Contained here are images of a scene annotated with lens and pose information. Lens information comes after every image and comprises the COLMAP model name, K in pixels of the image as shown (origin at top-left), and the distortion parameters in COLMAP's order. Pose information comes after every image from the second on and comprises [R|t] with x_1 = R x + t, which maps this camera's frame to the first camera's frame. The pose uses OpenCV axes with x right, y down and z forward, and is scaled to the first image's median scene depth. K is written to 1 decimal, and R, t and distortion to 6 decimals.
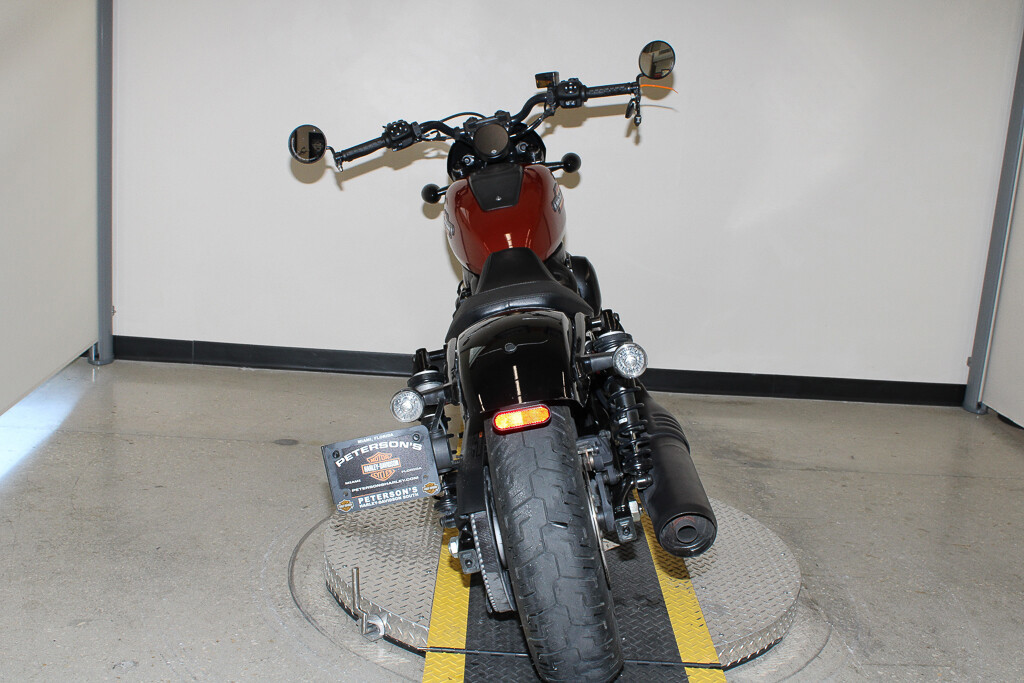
lens RADIAL K [[1161.8, 0, 512.0], [0, 1161.8, 341.5], [0, 0, 1]] dist [-0.077904, 0.051500]
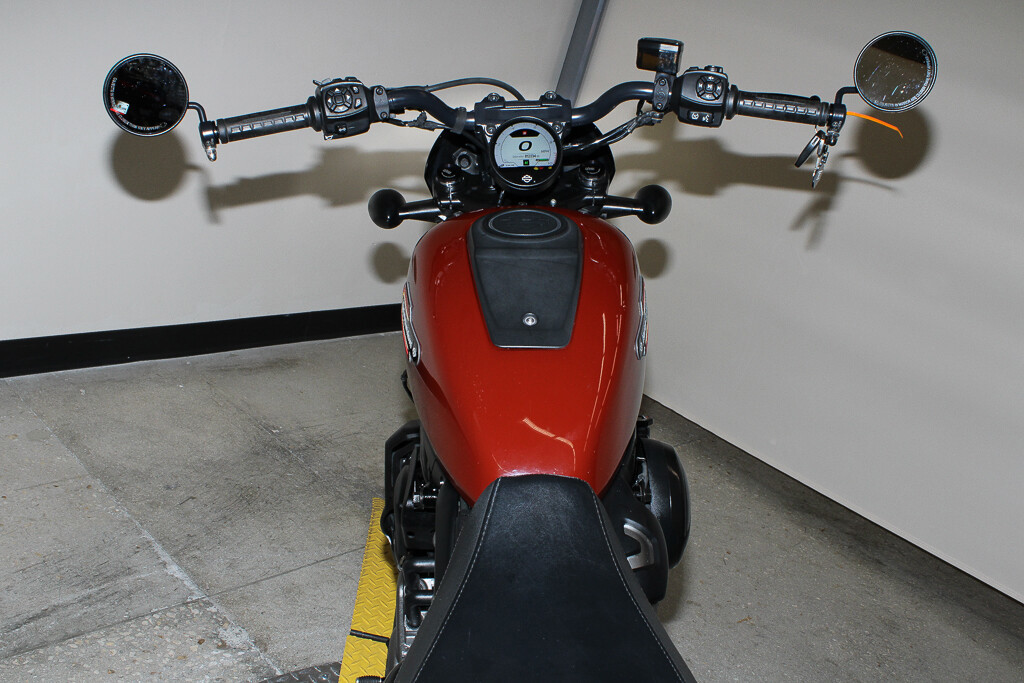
lens RADIAL K [[1054.3, 0, 512.0], [0, 1054.3, 341.5], [0, 0, 1]] dist [-0.129592, 0.141582]
pose [[0.977903, 0.184955, 0.097457, -0.061389], [-0.197661, 0.969805, 0.142861, -0.185337], [-0.068091, -0.158967, 0.984933, 0.637385]]
